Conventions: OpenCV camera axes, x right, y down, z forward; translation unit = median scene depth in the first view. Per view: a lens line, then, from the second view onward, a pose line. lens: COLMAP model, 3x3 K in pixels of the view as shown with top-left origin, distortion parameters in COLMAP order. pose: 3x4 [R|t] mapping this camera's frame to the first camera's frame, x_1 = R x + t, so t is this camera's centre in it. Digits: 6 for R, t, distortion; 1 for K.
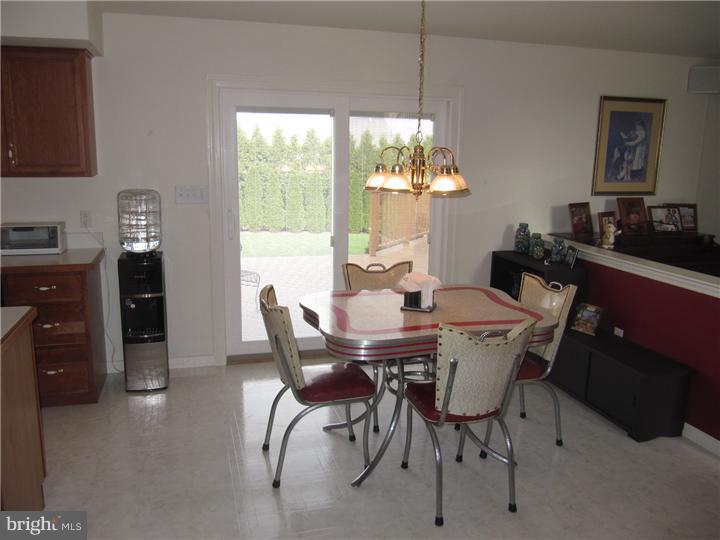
lens RADIAL K [[596.3, 0, 361.5], [0, 596.3, 268.5], [0, 0, 1]] dist [-0.040253, 0.019109]
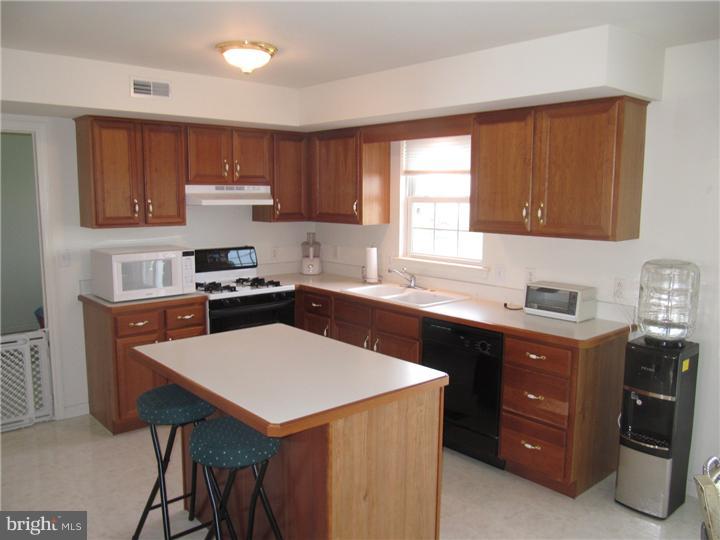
lens RADIAL K [[596.3, 0, 360.5], [0, 596.3, 272.5], [0, 0, 1]] dist [-0.040253, 0.019109]
pose [[0.437075, 0.103819, -0.893413, 0.154228], [-0.184497, 0.982542, 0.023917, -0.062473], [0.880299, 0.154378, 0.448598, 0.292345]]
